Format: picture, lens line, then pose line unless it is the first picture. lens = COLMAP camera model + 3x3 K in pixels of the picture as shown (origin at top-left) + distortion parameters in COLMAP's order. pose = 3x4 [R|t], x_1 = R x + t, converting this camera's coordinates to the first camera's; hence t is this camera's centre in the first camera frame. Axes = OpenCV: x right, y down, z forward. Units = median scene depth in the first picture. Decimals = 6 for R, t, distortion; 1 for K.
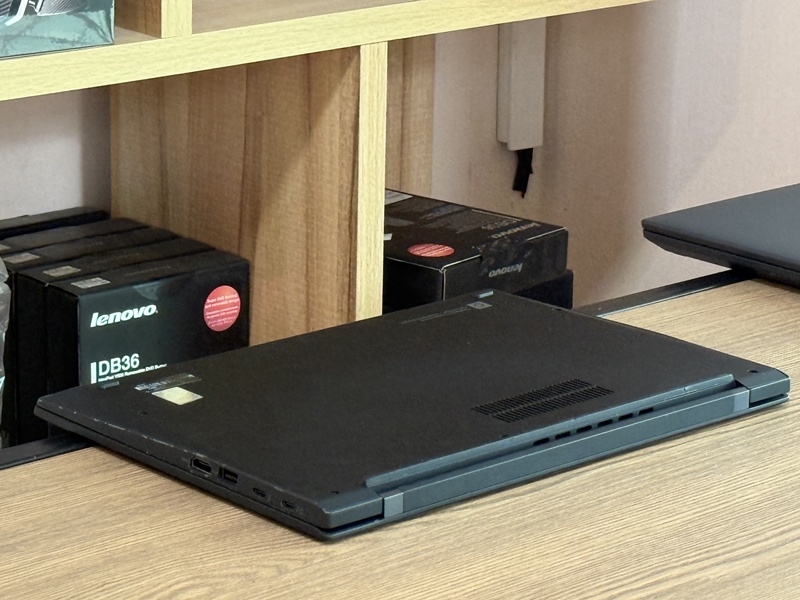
lens RADIAL K [[2810.4, 0, 397.4], [0, 2810.4, 299.1], [0, 0, 1]] dist [0.124735, 0.000000]
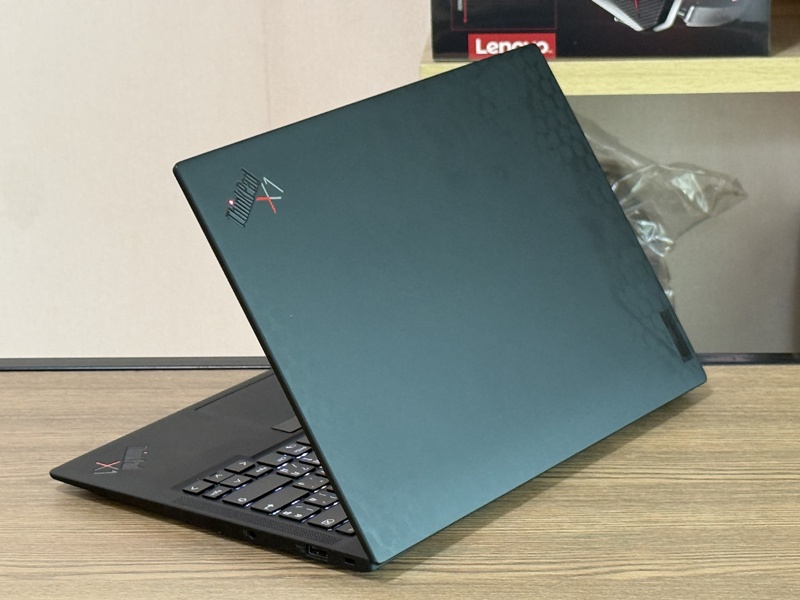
lens RADIAL K [[2500.1, 0, 398.4], [0, 2500.1, 302.8], [0, 0, 1]] dist [0.100777, 0.000000]
pose [[0.689499, 0.184520, -0.700388, 0.471628], [-0.154033, 0.982240, 0.107137, -0.070618], [0.707718, 0.034012, 0.705676, 0.164180]]
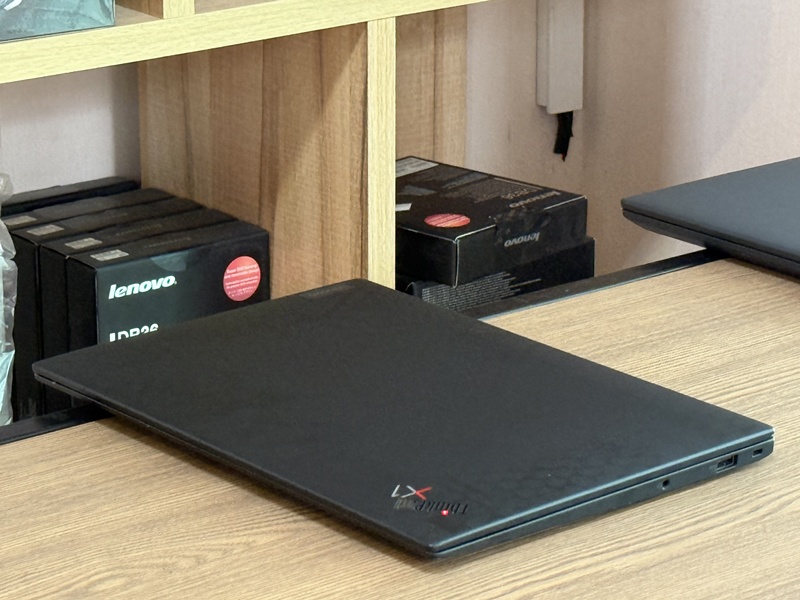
lens RADIAL K [[2810.4, 0, 402.7], [0, 2810.4, 300.8], [0, 0, 1]] dist [0.124735, 0.000000]
pose [[0.998613, -0.002801, -0.052580, 0.051103], [0.004114, 0.999682, 0.024880, -0.014258], [0.052494, -0.025062, 0.998307, -0.014789]]
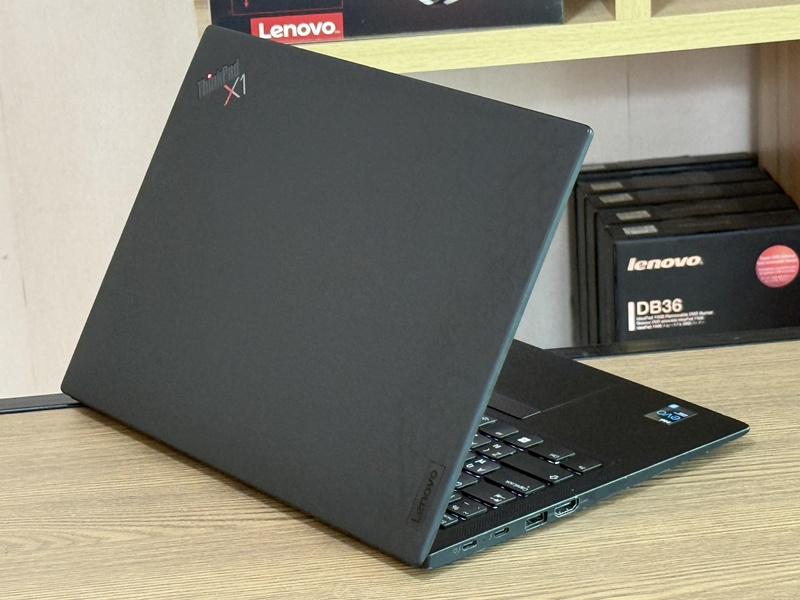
lens RADIAL K [[2500.1, 0, 399.7], [0, 2500.1, 296.7], [0, 0, 1]] dist [0.100777, 0.000000]
pose [[0.812002, 0.136317, -0.567512, 0.373615], [-0.094640, 0.990227, 0.102442, -0.071356], [0.575930, -0.029474, 0.816967, 0.147907]]
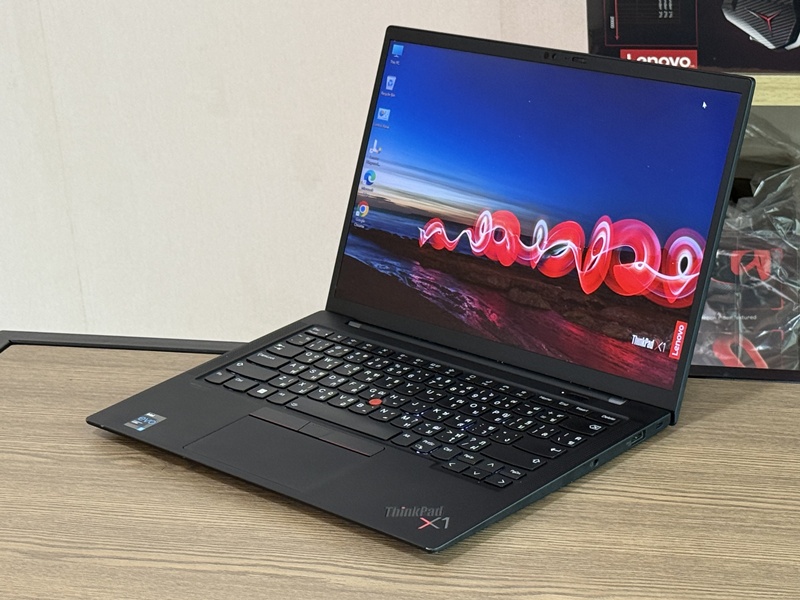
lens RADIAL K [[2000.7, 0, 401.5], [0, 2000.7, 300.1], [0, 0, 1]] dist [0.088583, 0.000000]
pose [[0.498092, 0.251799, -0.829760, 0.498942], [-0.154742, 0.967361, 0.200666, -0.125160], [0.853205, 0.028449, 0.520798, 0.319162]]
